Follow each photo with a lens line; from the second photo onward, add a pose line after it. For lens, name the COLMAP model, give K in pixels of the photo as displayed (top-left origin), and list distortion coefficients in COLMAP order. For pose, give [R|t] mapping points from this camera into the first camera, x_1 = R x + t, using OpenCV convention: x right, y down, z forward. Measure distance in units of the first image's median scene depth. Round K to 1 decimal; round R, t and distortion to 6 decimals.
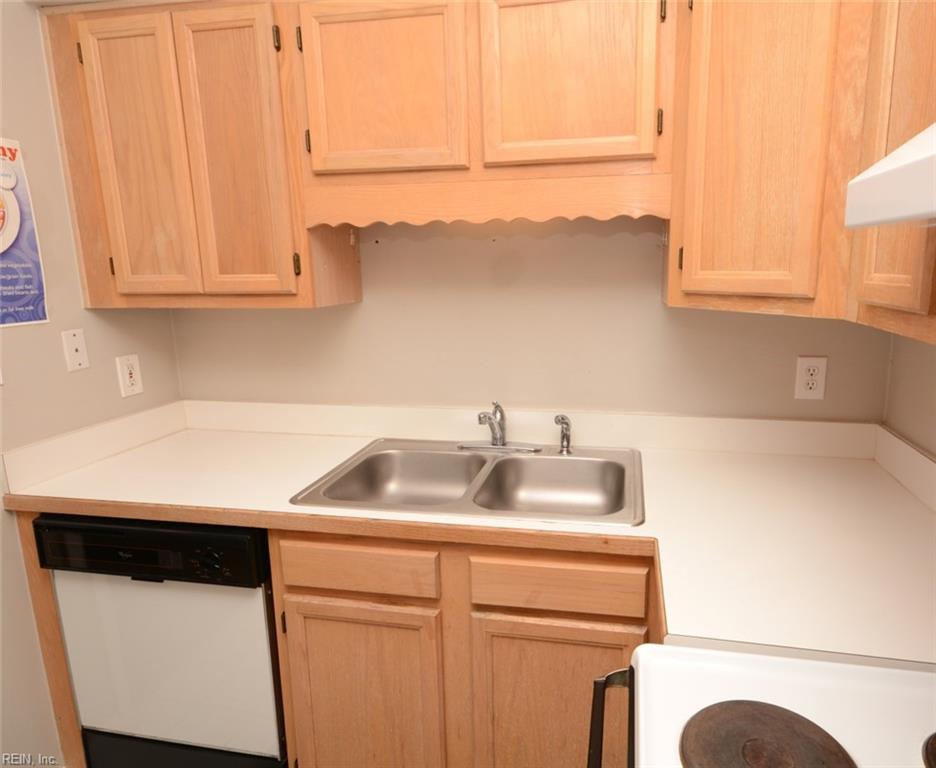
lens RADIAL K [[618.4, 0, 494.0], [0, 618.4, 384.7], [0, 0, 1]] dist [0.007324, 0.002472]
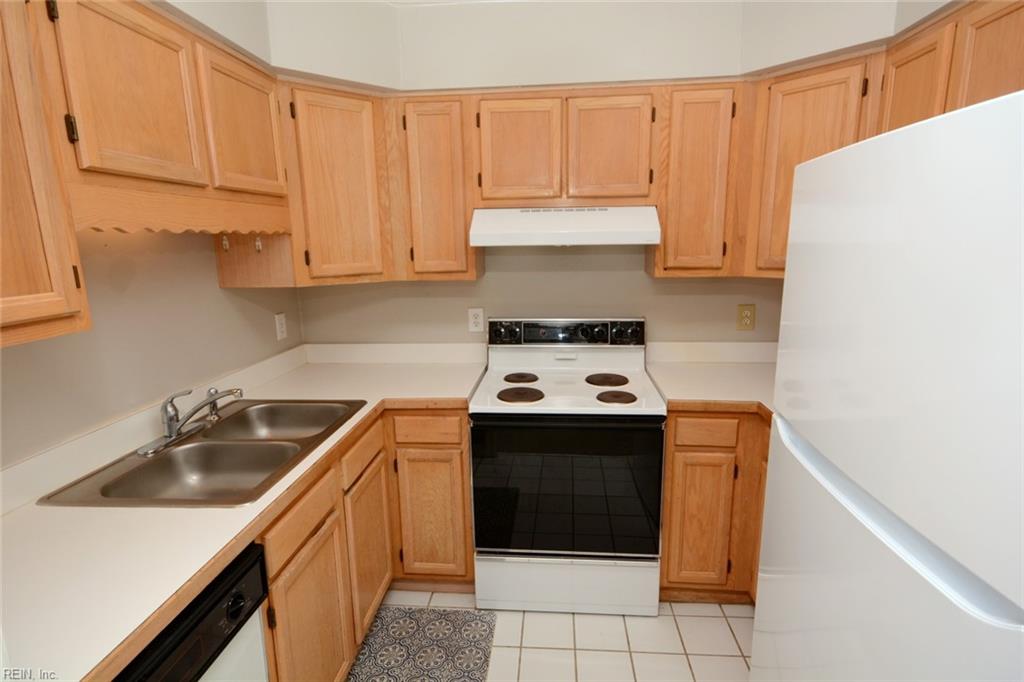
lens RADIAL K [[534.9, 0, 512.0], [0, 534.9, 341.0], [0, 0, 1]] dist [0.045189, -0.026698]
pose [[-0.118449, -0.172278, 0.977901, -1.120571], [0.222309, 0.955234, 0.195212, -0.131914], [-0.967754, 0.240519, -0.074847, 0.546099]]
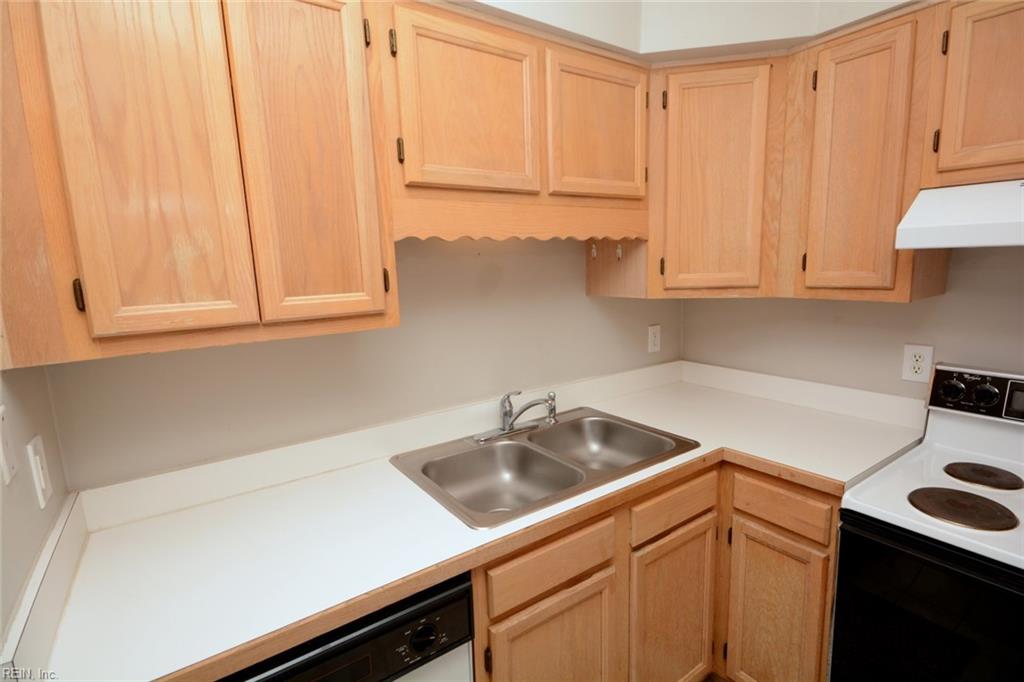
lens RADIAL K [[505.5, 0, 512.0], [0, 505.5, 341.0], [0, 0, 1]] dist [0.015036, 0.000976]
pose [[0.681974, -0.120629, 0.721360, -0.765512], [0.168086, 0.985754, 0.005934, -0.082289], [-0.711800, 0.117204, 0.692535, 0.375307]]
